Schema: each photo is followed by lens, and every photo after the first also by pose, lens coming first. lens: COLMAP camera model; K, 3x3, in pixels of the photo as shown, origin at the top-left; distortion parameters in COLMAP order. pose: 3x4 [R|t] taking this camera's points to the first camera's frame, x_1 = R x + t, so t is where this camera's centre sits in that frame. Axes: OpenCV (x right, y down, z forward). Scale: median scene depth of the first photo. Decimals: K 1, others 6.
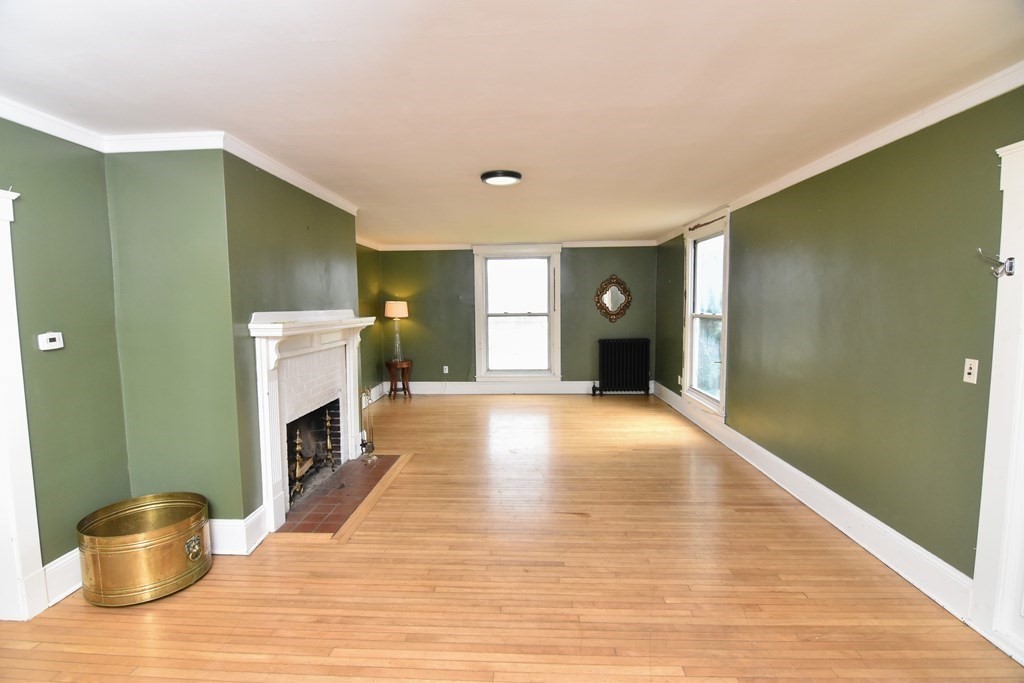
lens RADIAL K [[491.7, 0, 512.0], [0, 491.7, 341.5], [0, 0, 1]] dist [-0.003123, -0.000607]
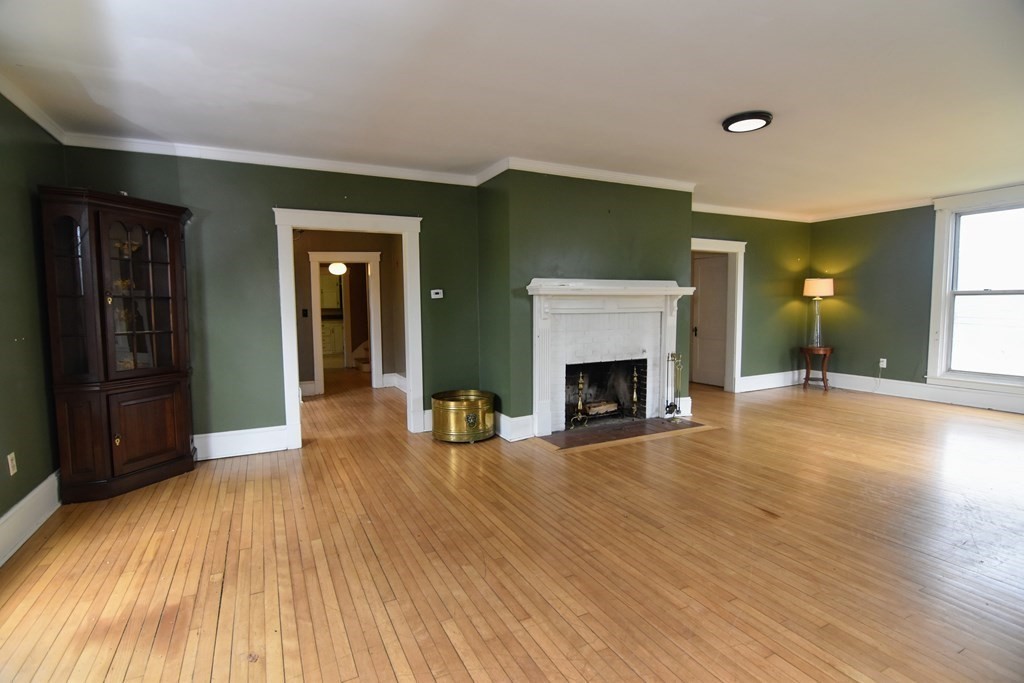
lens RADIAL K [[499.4, 0, 512.0], [0, 499.4, 341.5], [0, 0, 1]] dist [-0.019125, -0.000253]
pose [[0.491109, 0.068848, -0.868373, 0.457073], [-0.059984, 0.997178, 0.045136, 0.039687], [0.869031, 0.029922, 0.493853, 0.153847]]
